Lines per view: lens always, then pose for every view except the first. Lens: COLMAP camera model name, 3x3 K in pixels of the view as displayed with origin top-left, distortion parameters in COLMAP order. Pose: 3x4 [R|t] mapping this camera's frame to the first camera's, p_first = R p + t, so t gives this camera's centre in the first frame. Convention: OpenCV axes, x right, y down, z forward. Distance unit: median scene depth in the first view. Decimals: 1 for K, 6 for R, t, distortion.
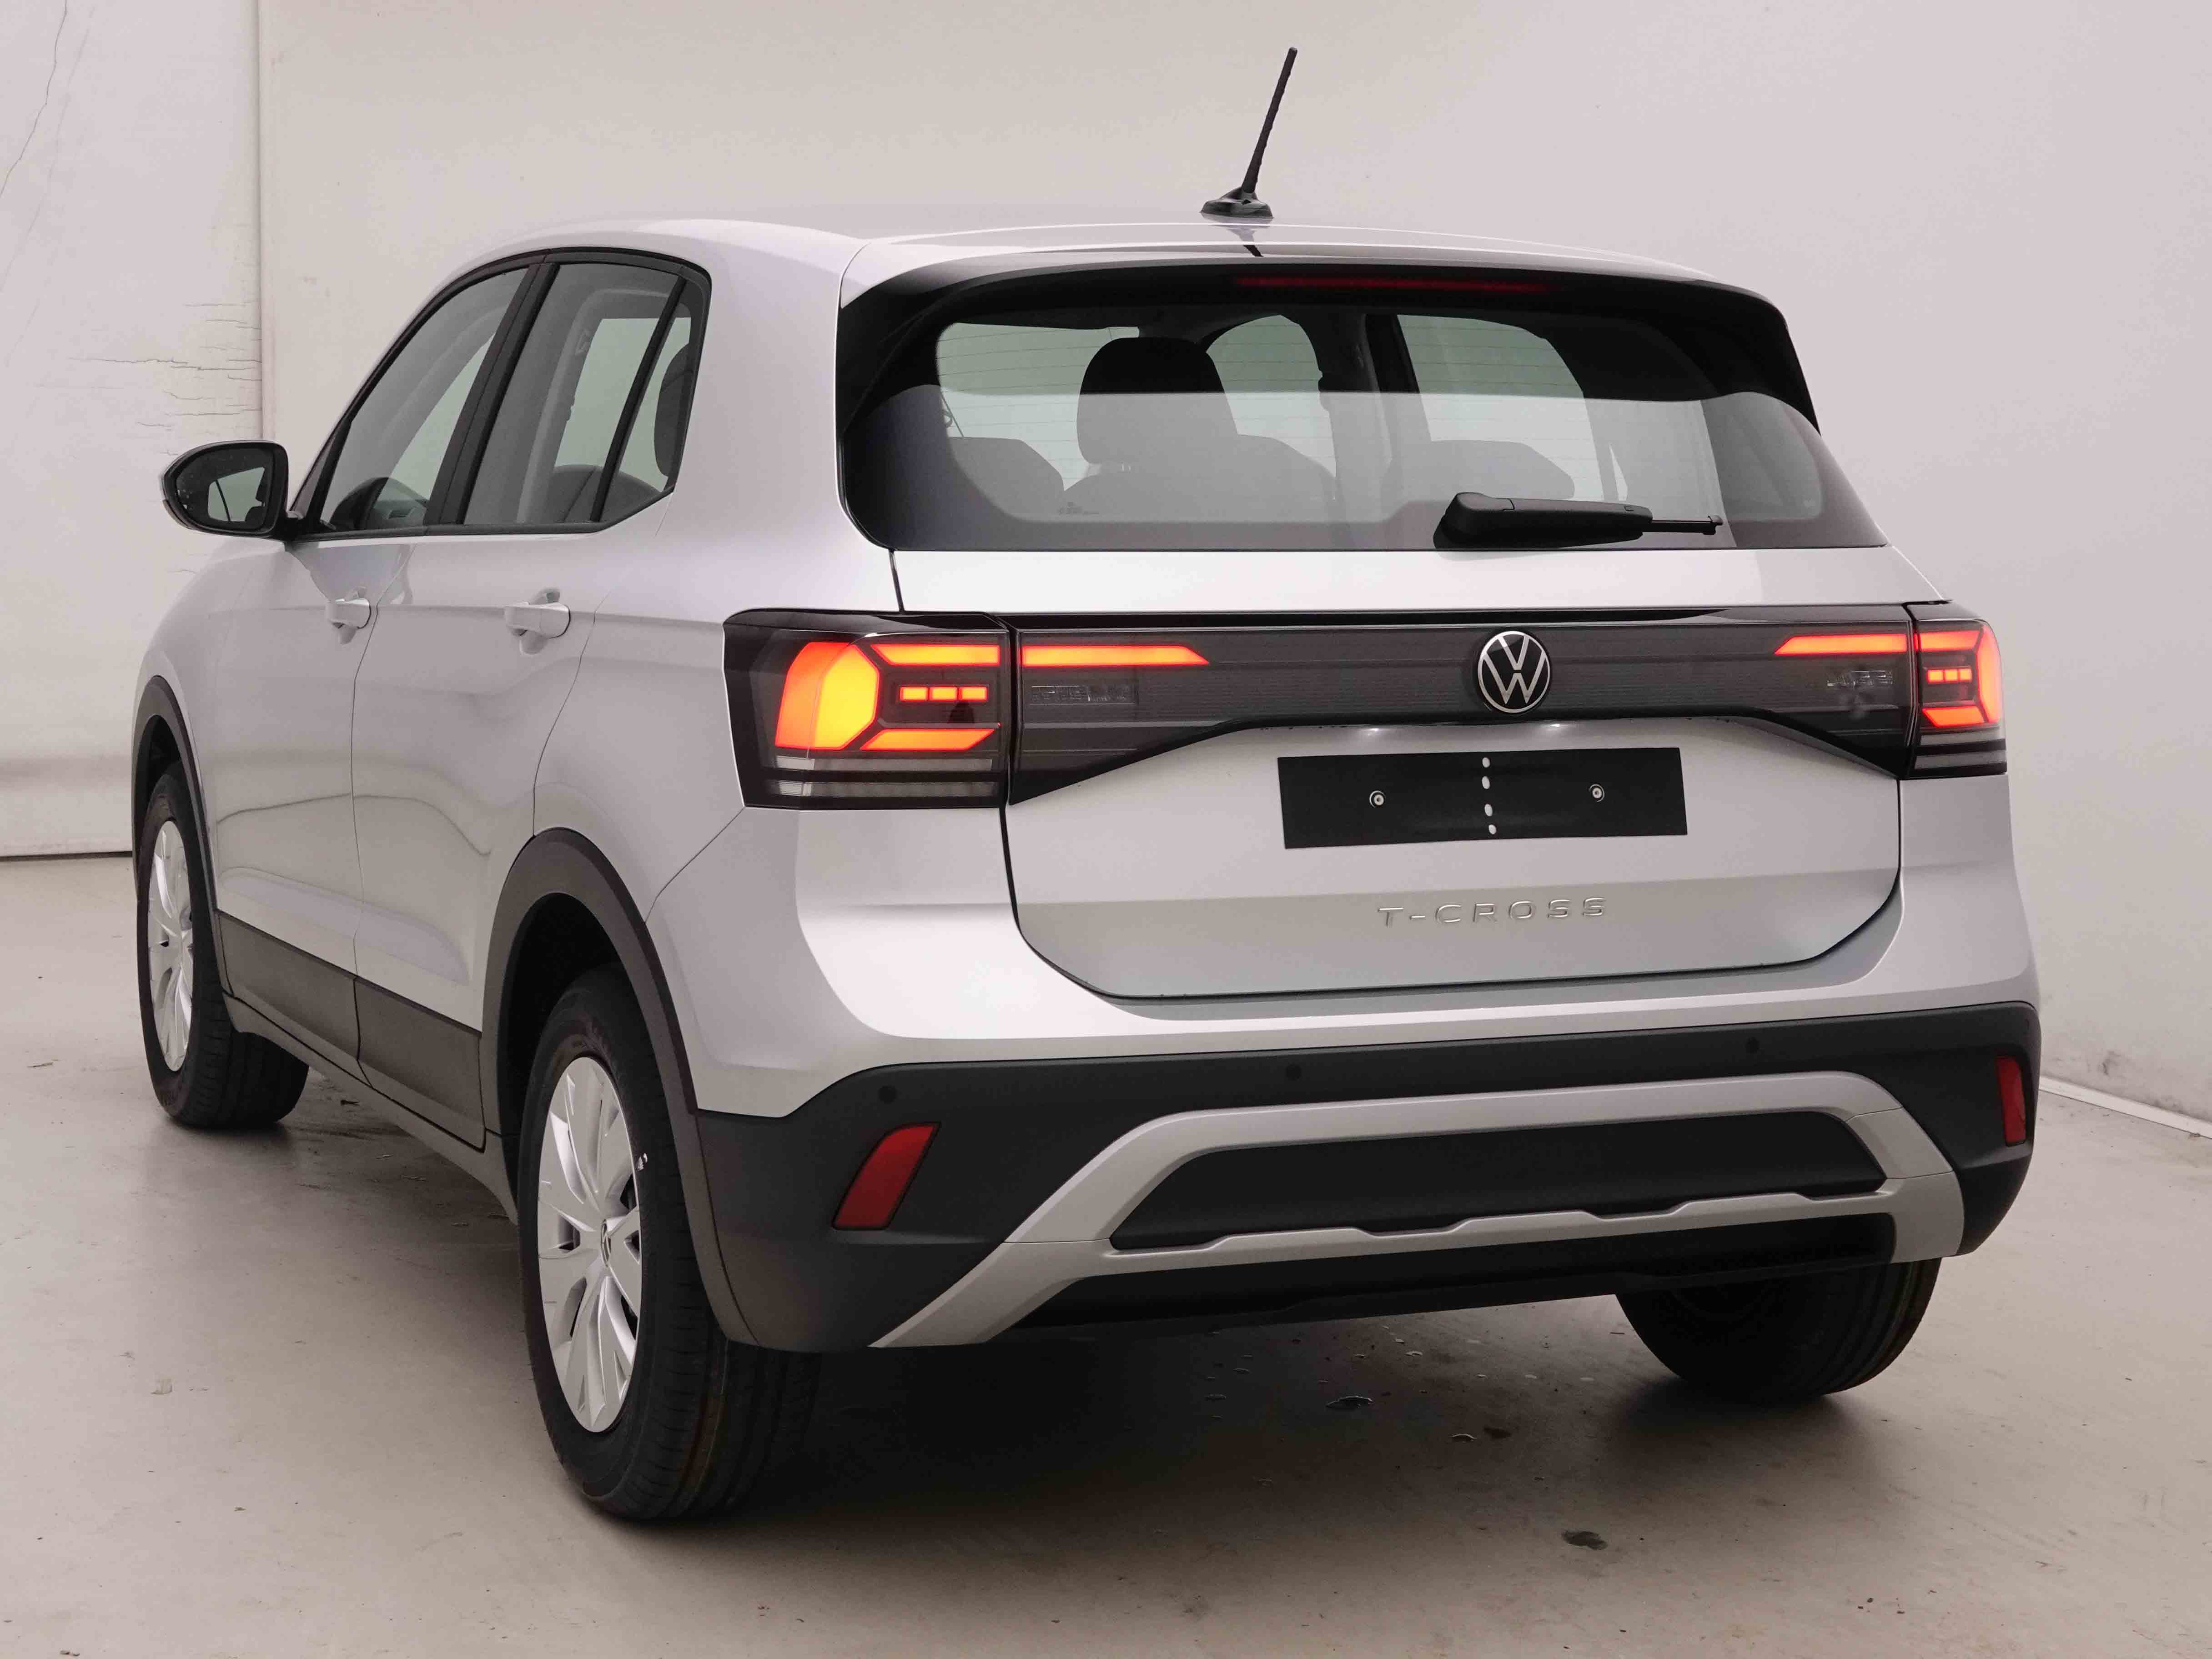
lens RADIAL K [[3735.5, 0, 1106.0], [0, 3735.5, 829.5], [0, 0, 1]] dist [-0.153628, -0.042145]
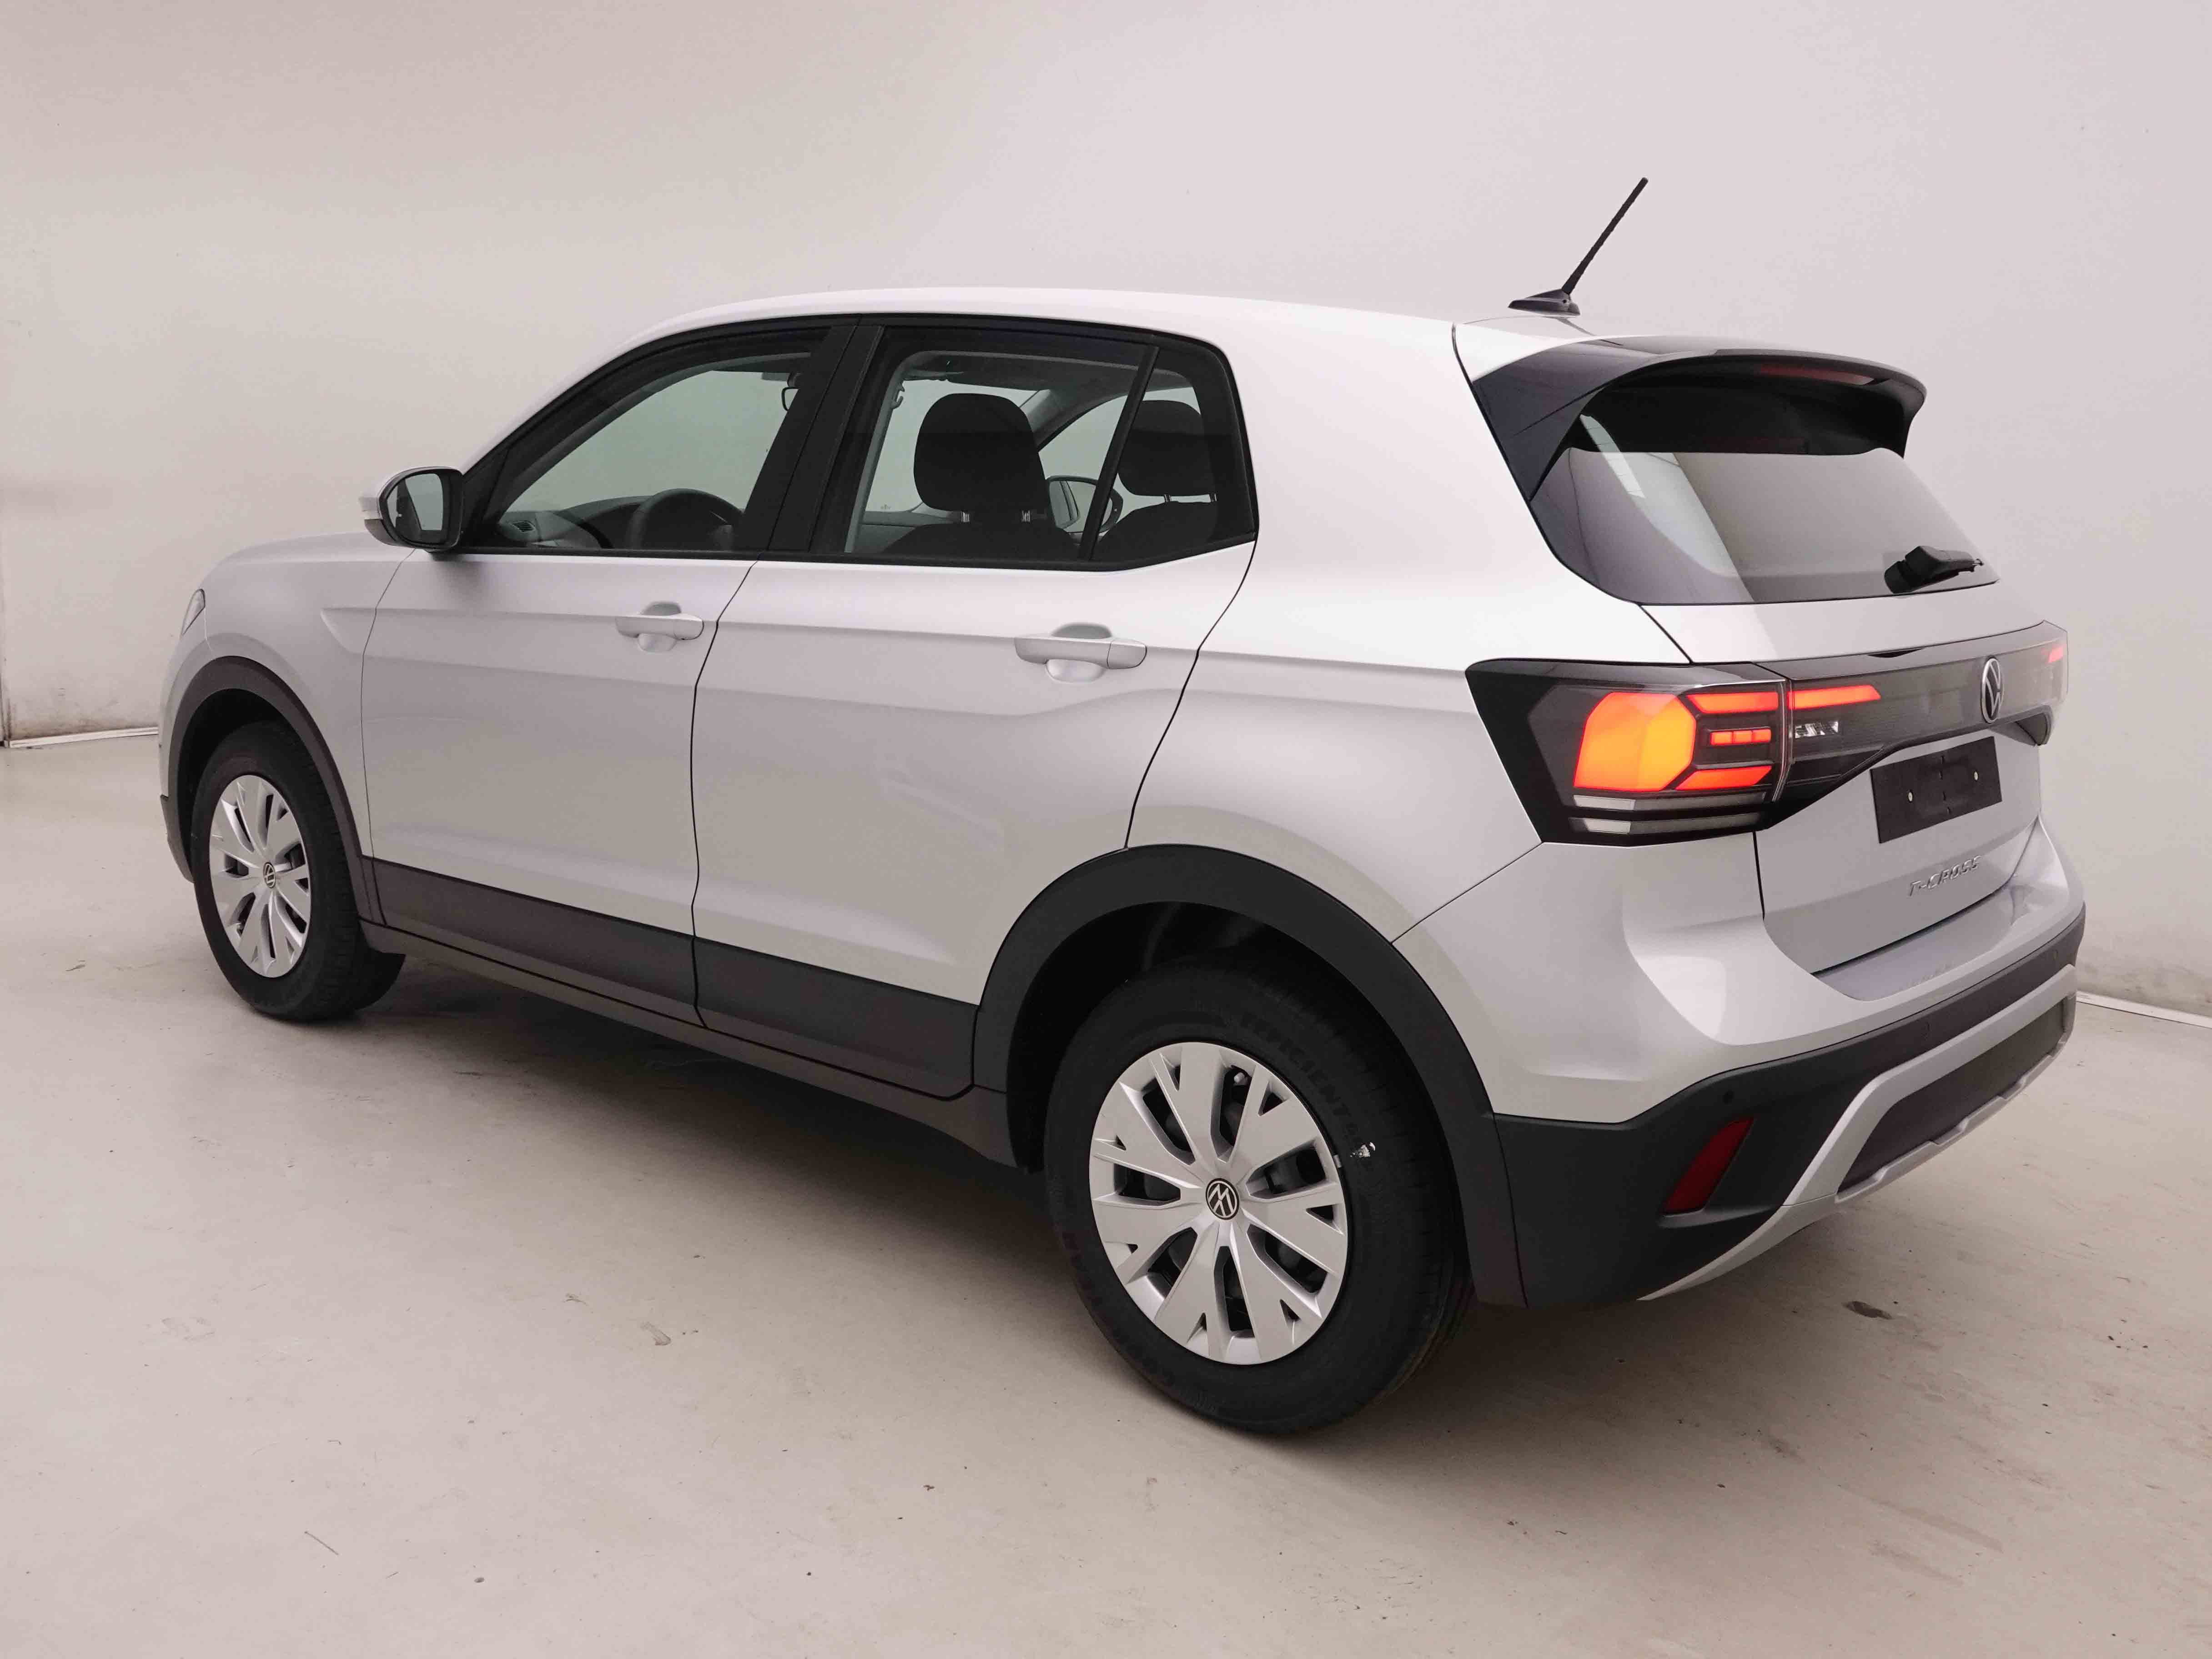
lens RADIAL K [[1803.2, 0, 1106.0], [0, 1803.2, 829.5], [0, 0, 1]] dist [0.064200, 0.000114]
pose [[0.904080, -0.070163, 0.421565, -0.422711], [0.028192, 0.994074, 0.104988, -0.067250], [-0.426433, -0.083033, 0.900700, 0.555345]]
